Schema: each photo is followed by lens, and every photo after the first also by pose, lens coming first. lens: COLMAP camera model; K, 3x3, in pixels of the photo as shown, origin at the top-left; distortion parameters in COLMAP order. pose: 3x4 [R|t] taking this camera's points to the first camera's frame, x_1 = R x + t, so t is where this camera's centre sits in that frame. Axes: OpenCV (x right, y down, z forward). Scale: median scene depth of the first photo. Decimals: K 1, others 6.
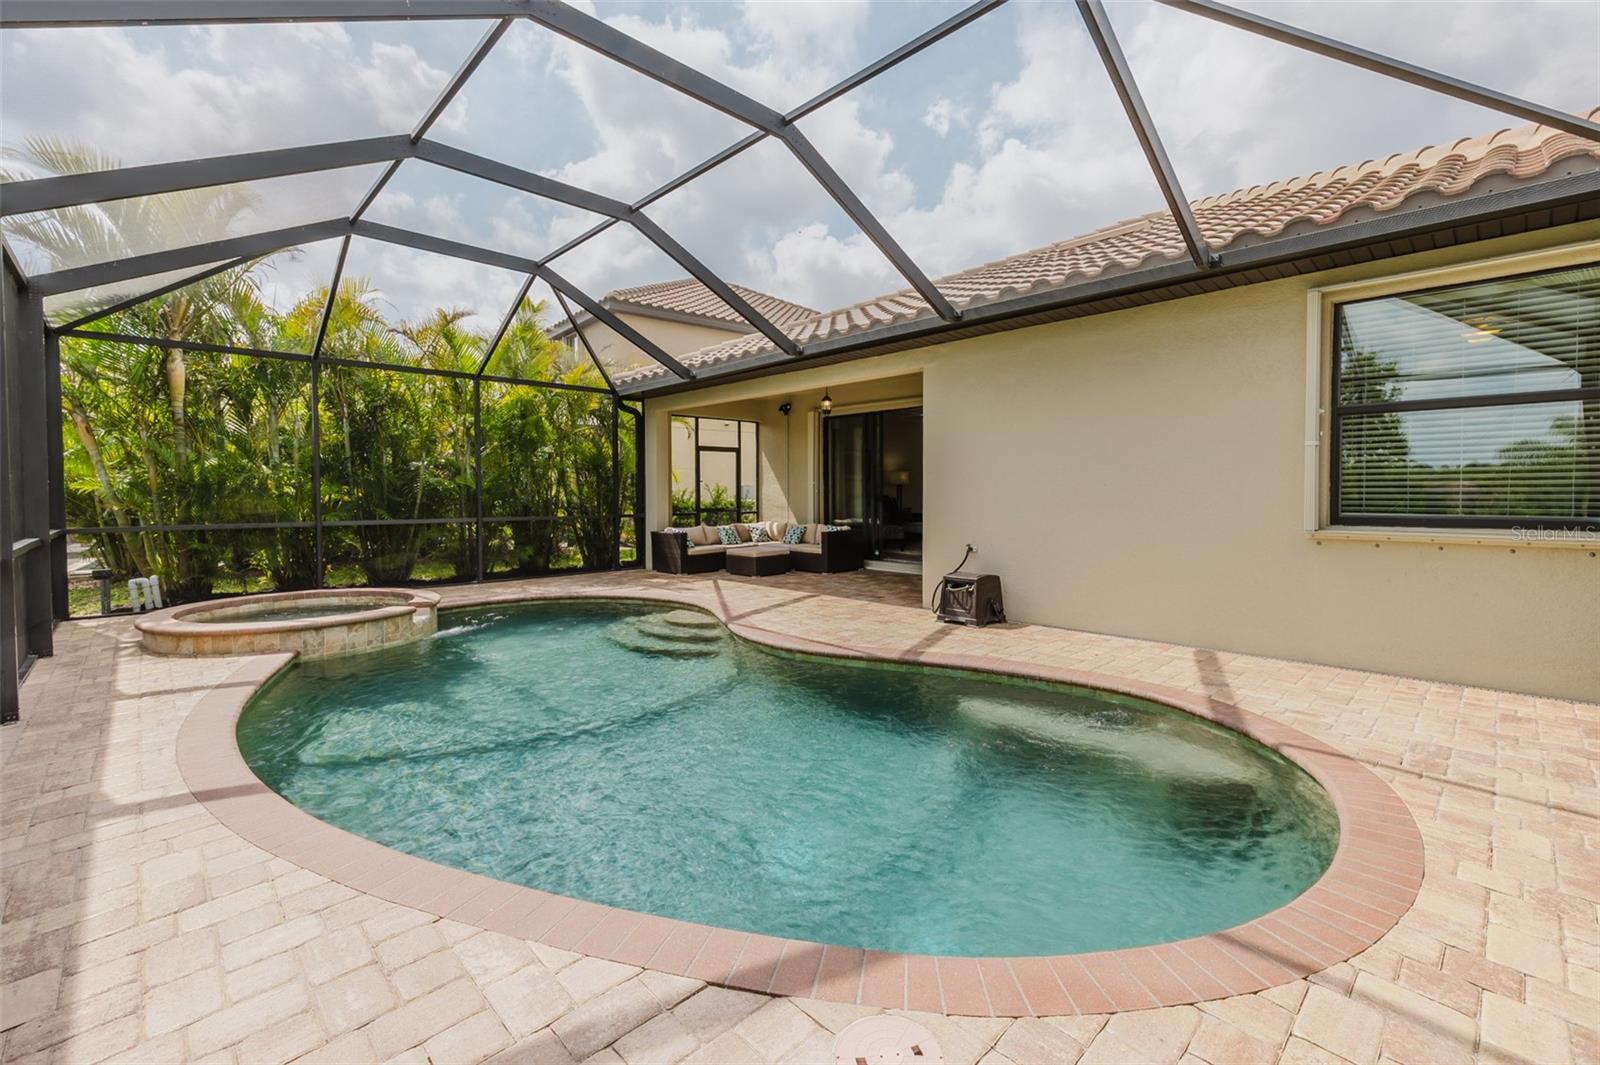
lens RADIAL K [[690.9, 0, 805.1], [0, 690.9, 506.8], [0, 0, 1]] dist [-0.000168, -0.000058]
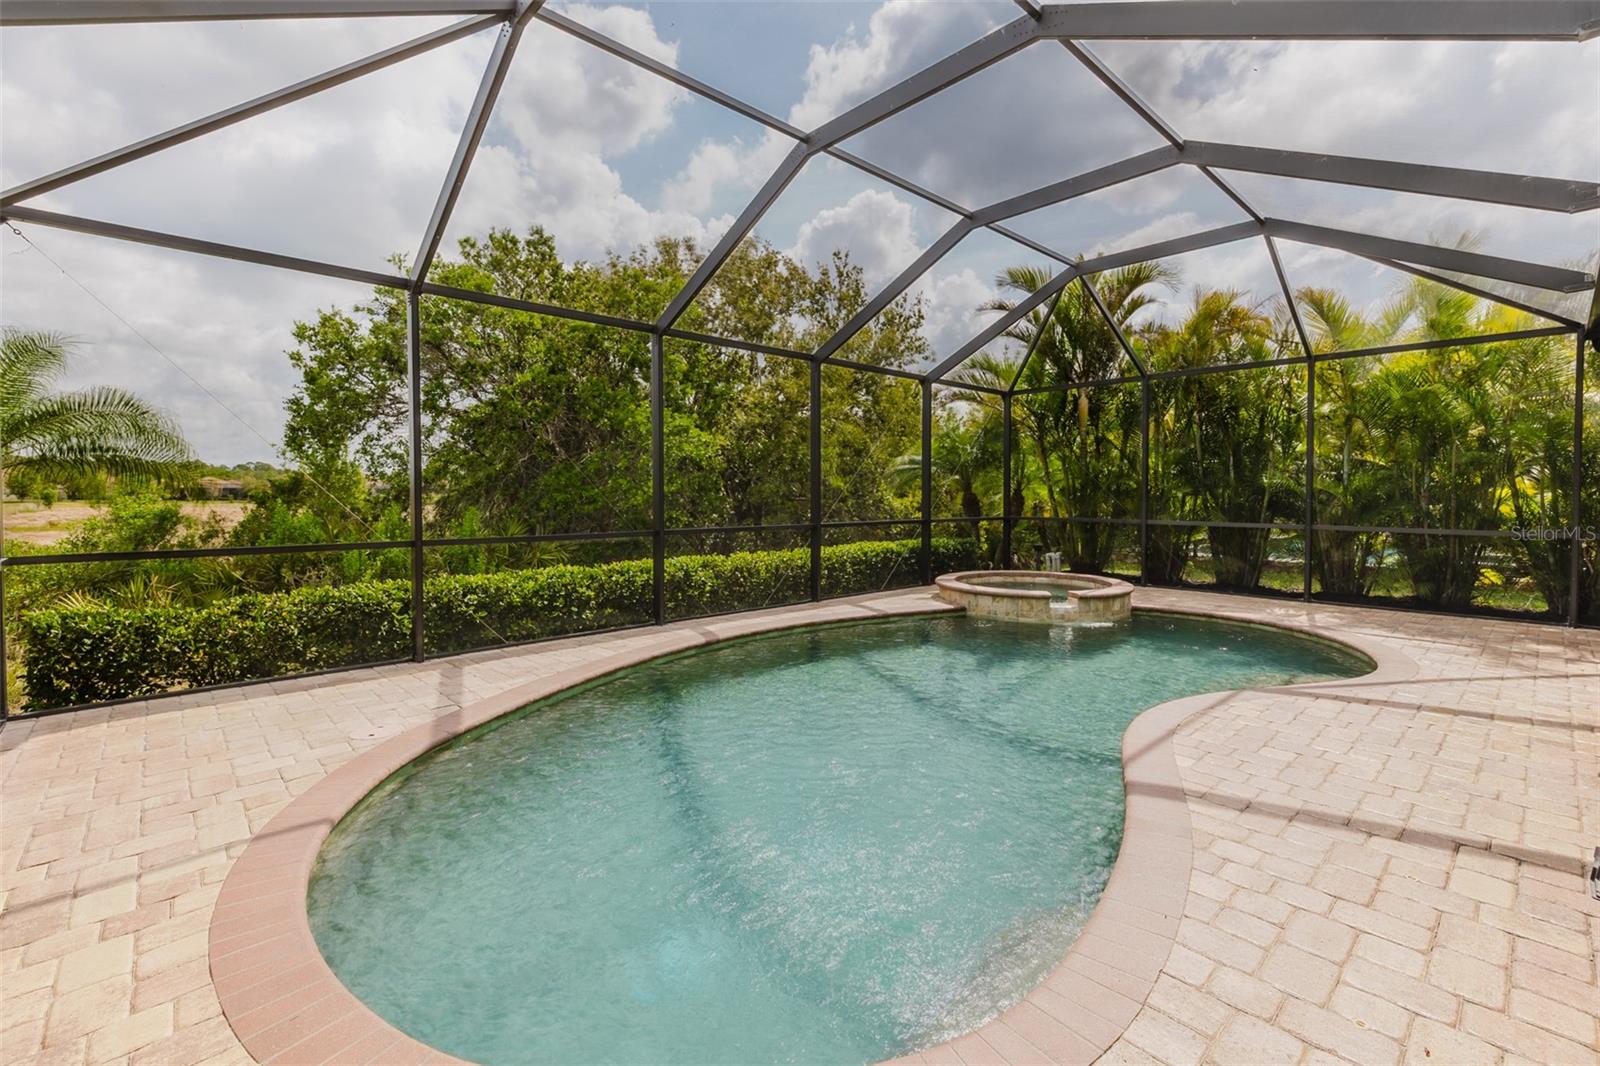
lens RADIAL K [[690.9, 0, 805.1], [0, 690.9, 507.3], [0, 0, 1]] dist [-0.000168, -0.000058]
pose [[-0.010800, 0.018476, -0.999771, 0.643813], [-0.017639, 0.999670, 0.018665, -0.015959], [0.999786, 0.017837, -0.010470, 0.645645]]
